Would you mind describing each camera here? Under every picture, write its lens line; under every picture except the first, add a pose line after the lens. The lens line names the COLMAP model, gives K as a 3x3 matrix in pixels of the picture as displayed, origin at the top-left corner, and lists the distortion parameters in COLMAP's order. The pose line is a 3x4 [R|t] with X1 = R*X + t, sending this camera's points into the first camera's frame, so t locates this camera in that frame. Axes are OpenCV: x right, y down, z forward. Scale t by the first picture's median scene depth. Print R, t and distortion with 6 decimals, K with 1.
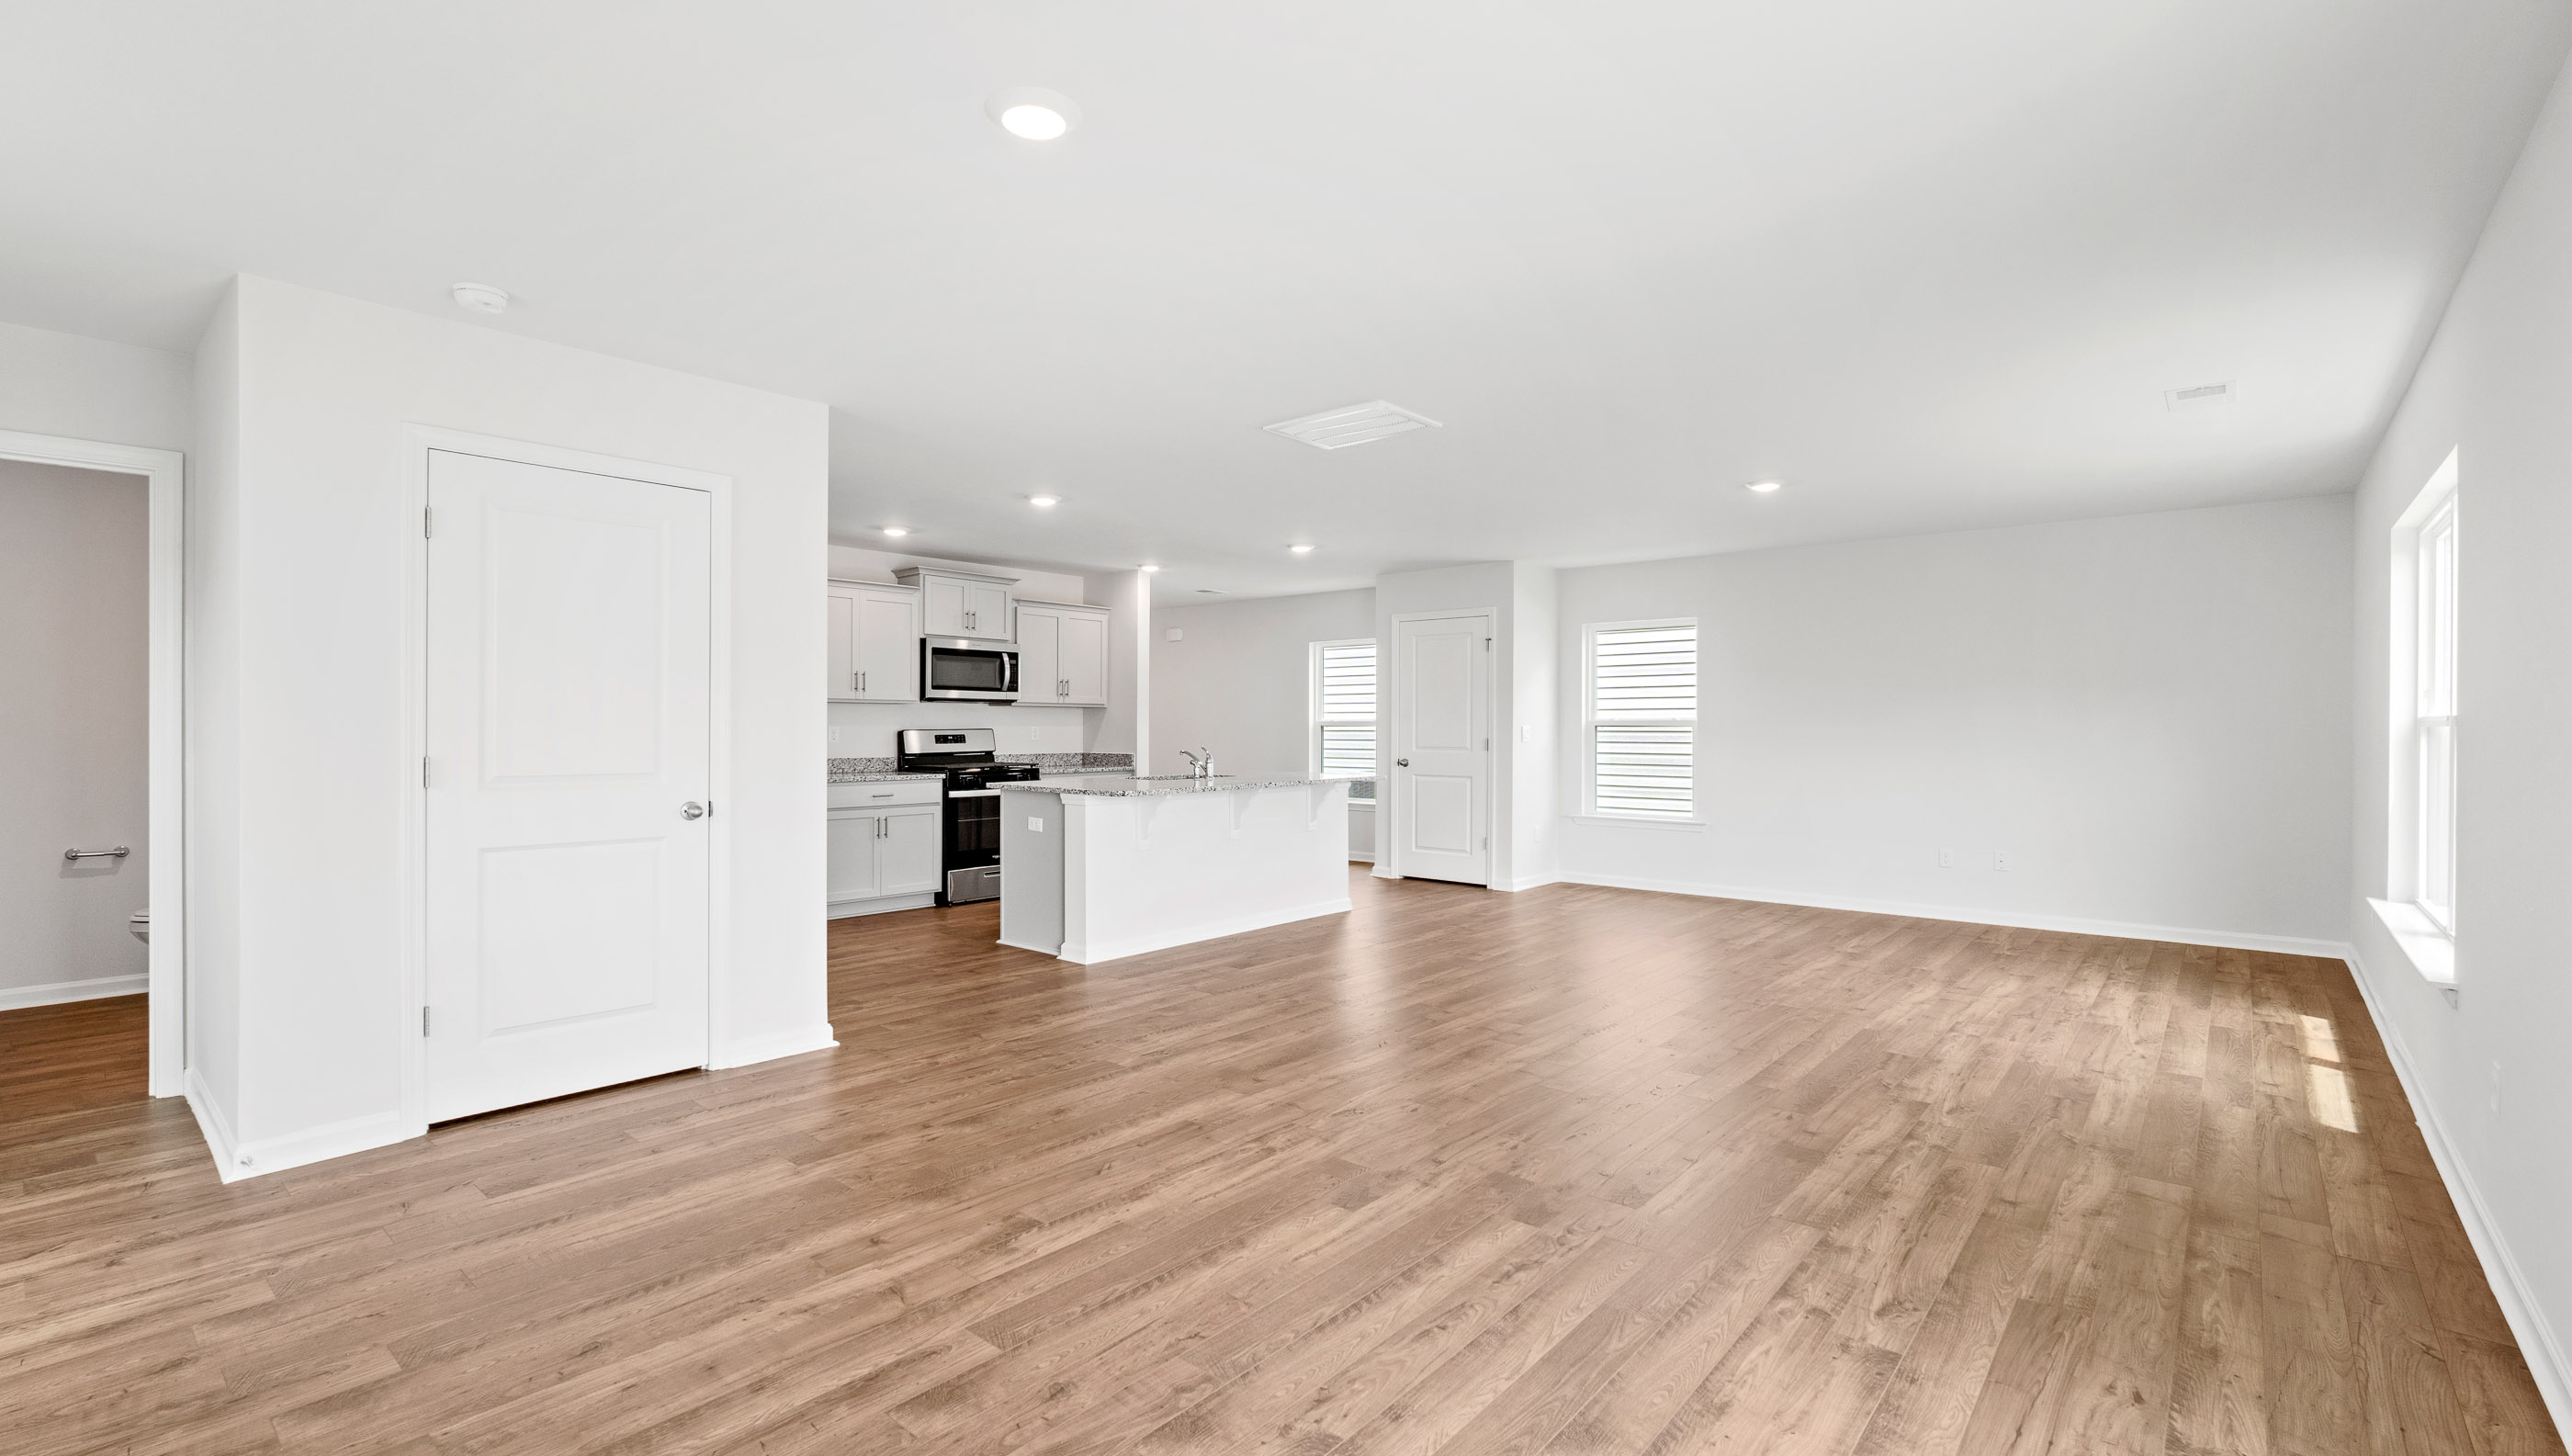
lens RADIAL K [[1115.3, 0, 1286.0], [0, 1115.3, 728.0], [0, 0, 1]] dist [-0.006150, -0.000198]
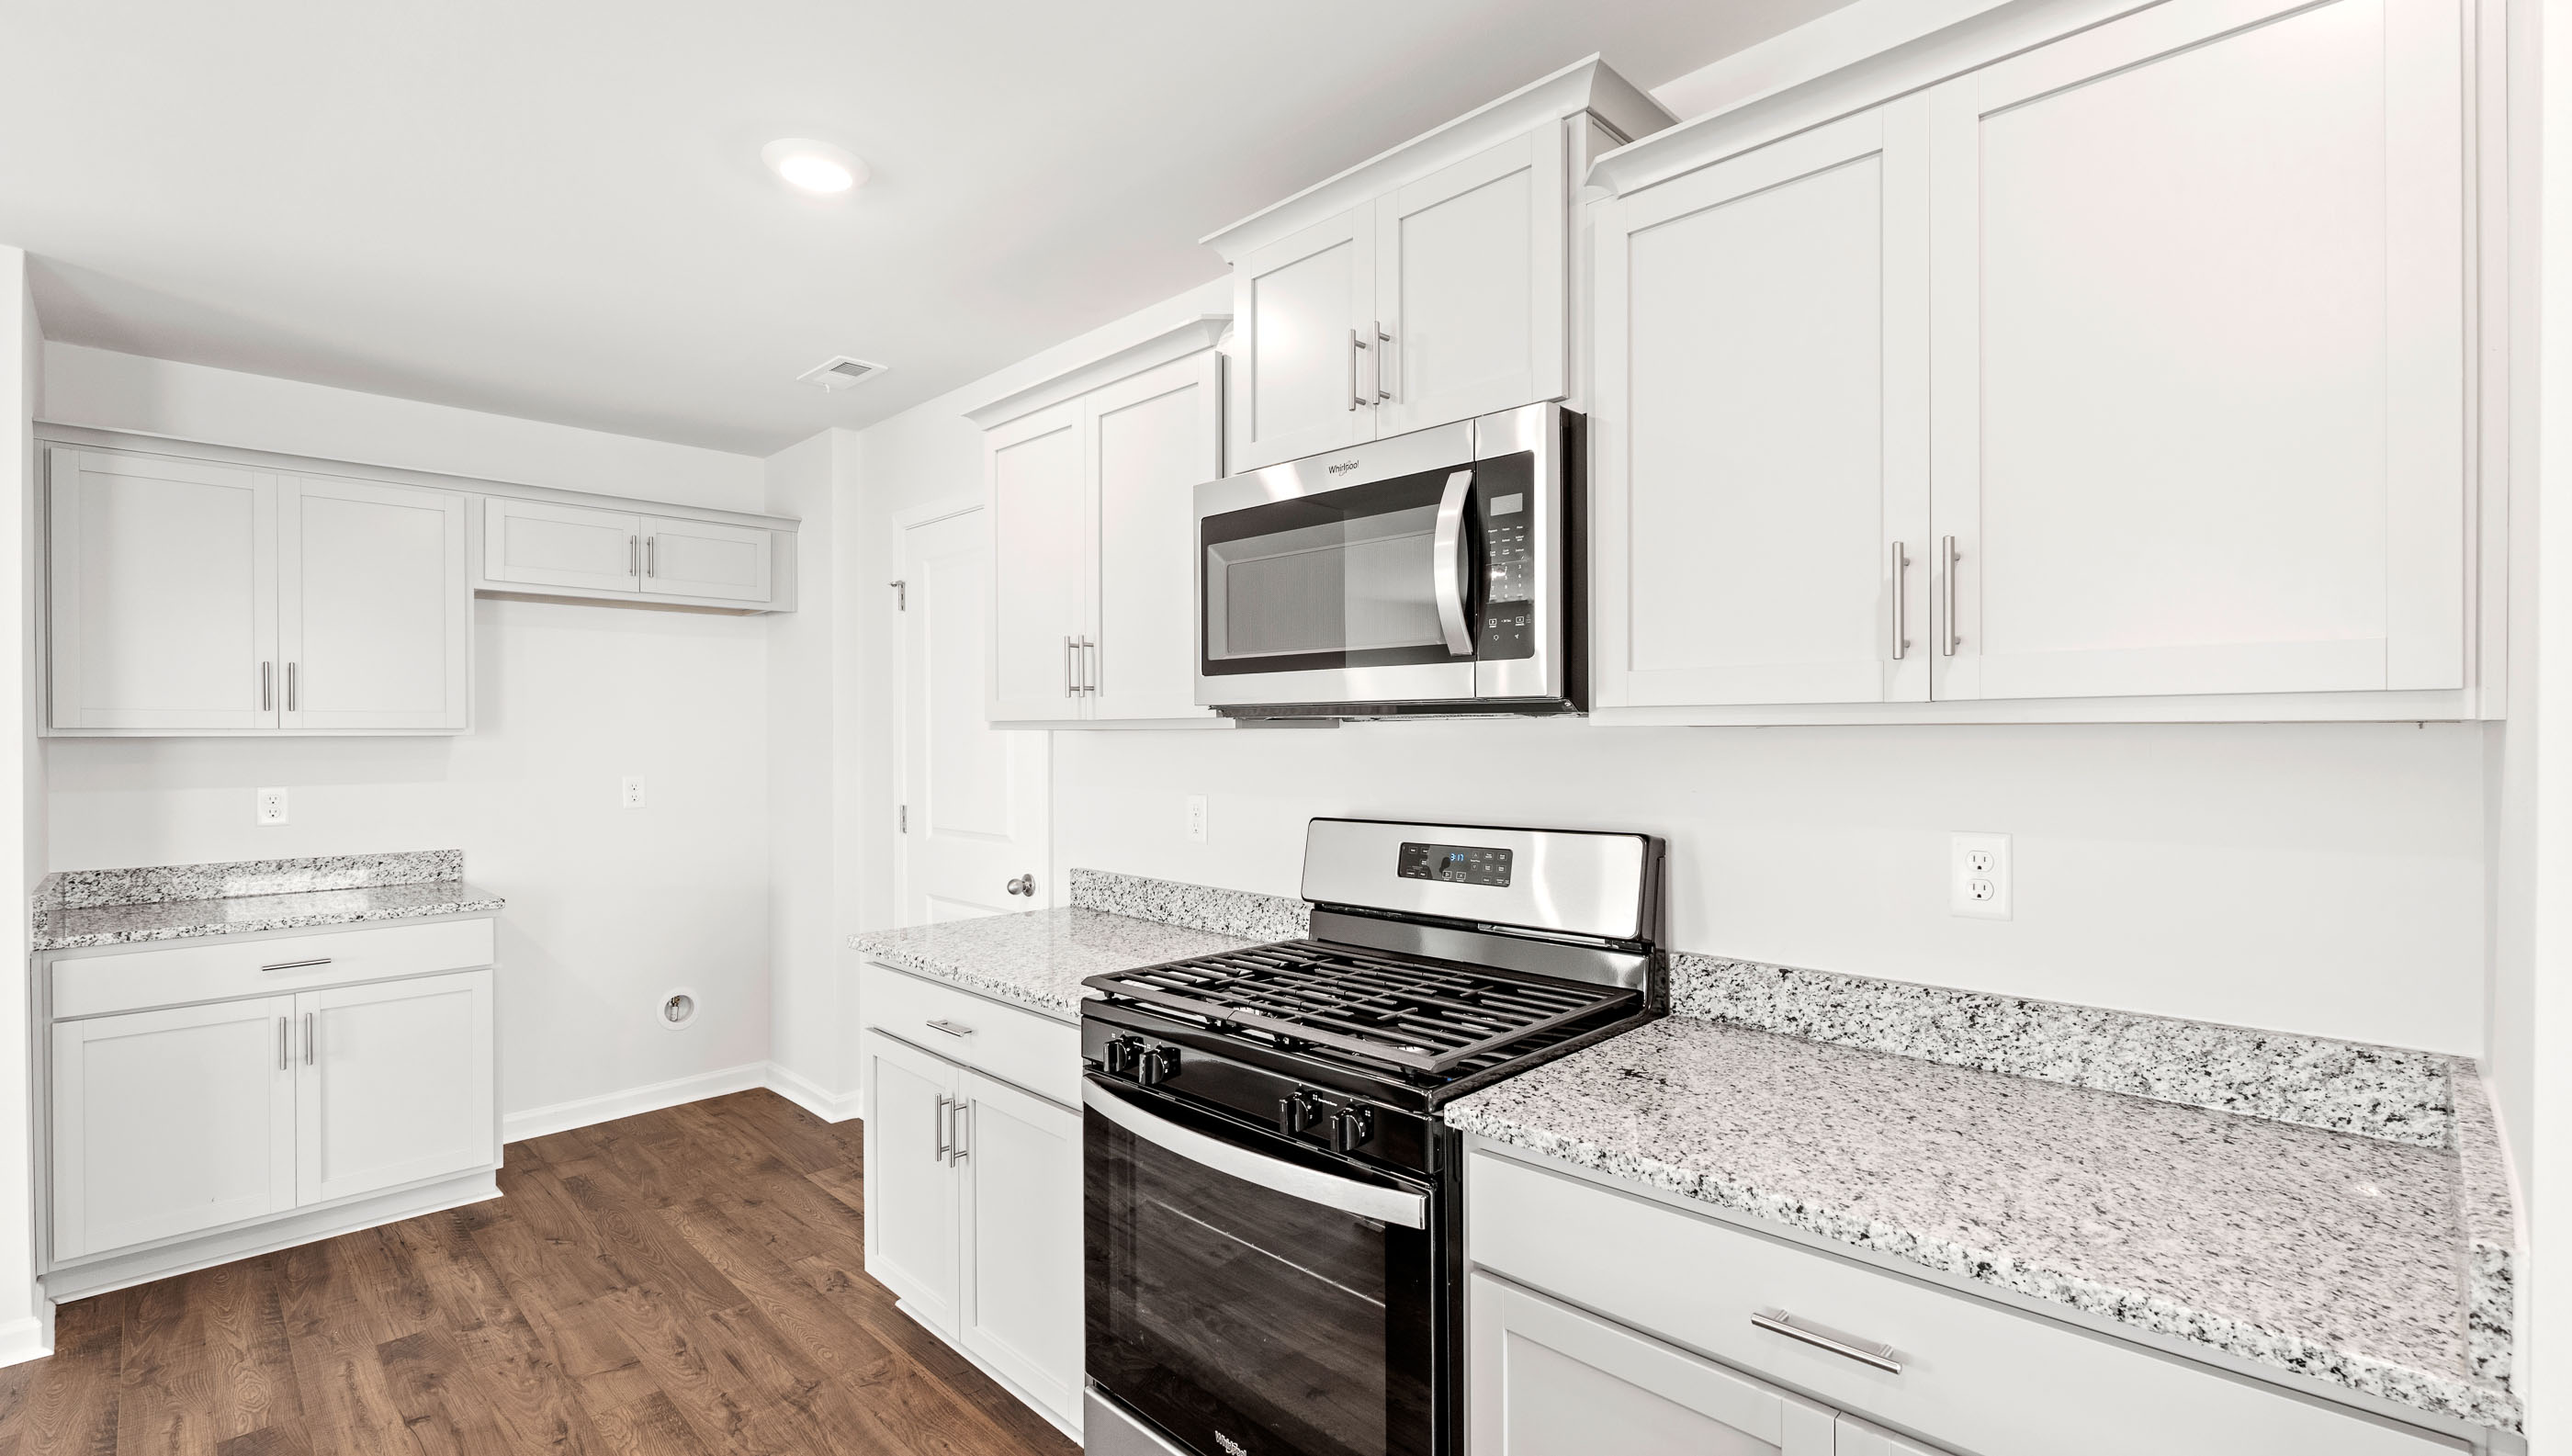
lens RADIAL K [[1116.1, 0, 1292.1], [0, 1116.1, 738.9], [0, 0, 1]] dist [-0.011847, 0.000139]
pose [[-0.061735, 0.003418, -0.998087, -0.051800], [0.003257, 0.999990, 0.003223, -0.020956], [0.998087, -0.003052, -0.061746, 1.068854]]
